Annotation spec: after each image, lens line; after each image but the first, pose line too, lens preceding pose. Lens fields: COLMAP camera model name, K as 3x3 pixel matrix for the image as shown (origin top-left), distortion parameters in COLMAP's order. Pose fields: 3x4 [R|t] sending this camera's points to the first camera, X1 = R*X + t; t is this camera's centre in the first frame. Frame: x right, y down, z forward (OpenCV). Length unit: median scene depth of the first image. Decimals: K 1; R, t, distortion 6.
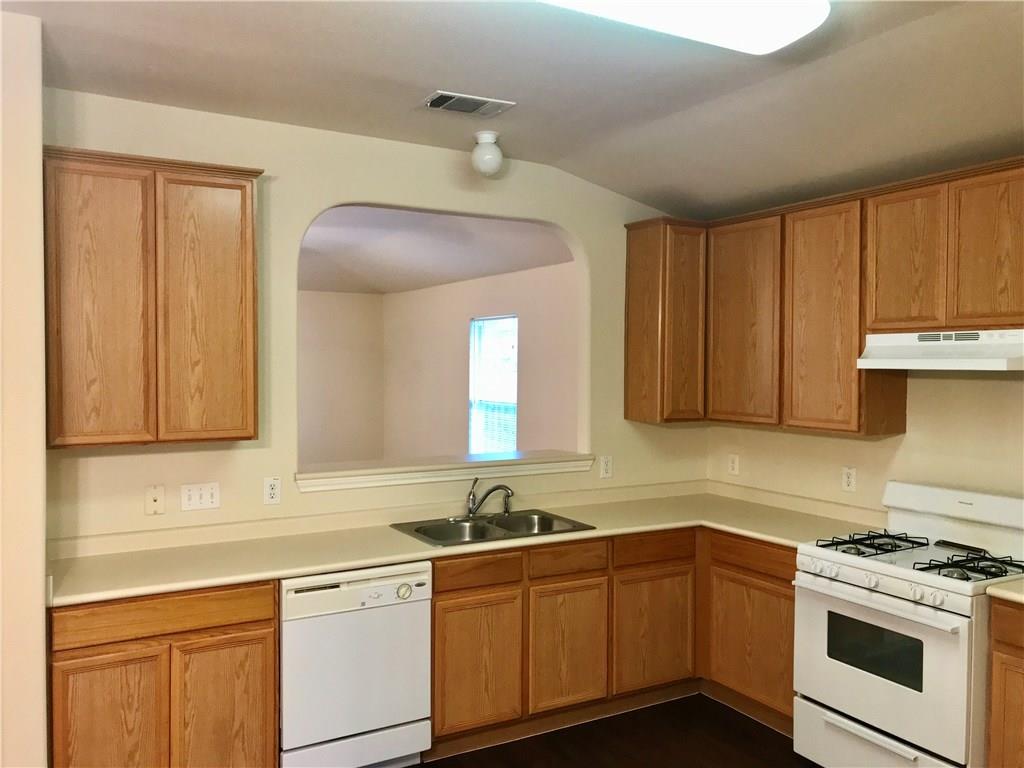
lens RADIAL K [[835.6, 0, 510.8], [0, 835.6, 373.8], [0, 0, 1]] dist [-0.001622, 0.013829]
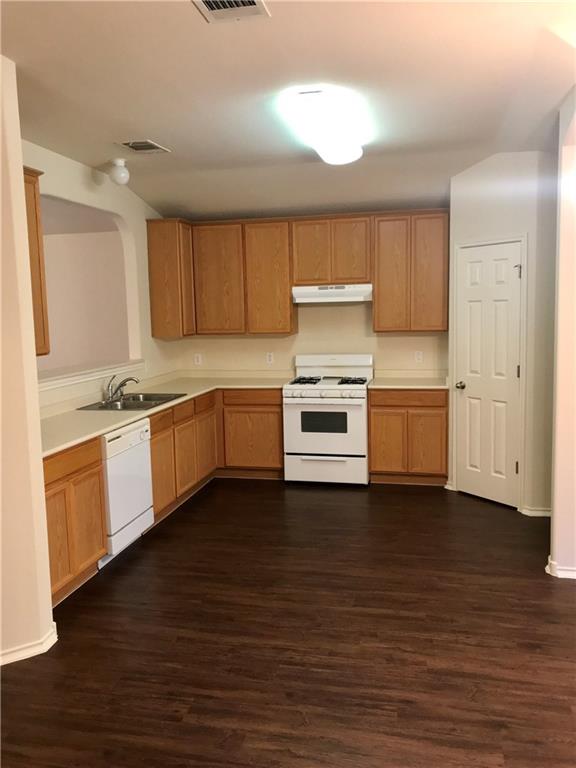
lens RADIAL K [[622.1, 0, 294.1], [0, 622.1, 381.9], [0, 0, 1]] dist [0.078837, -0.115184]
pose [[0.666869, -0.109419, 0.737098, -0.820421], [0.036948, 0.992799, 0.113949, 0.014018], [-0.744259, -0.048755, 0.666110, -0.085729]]
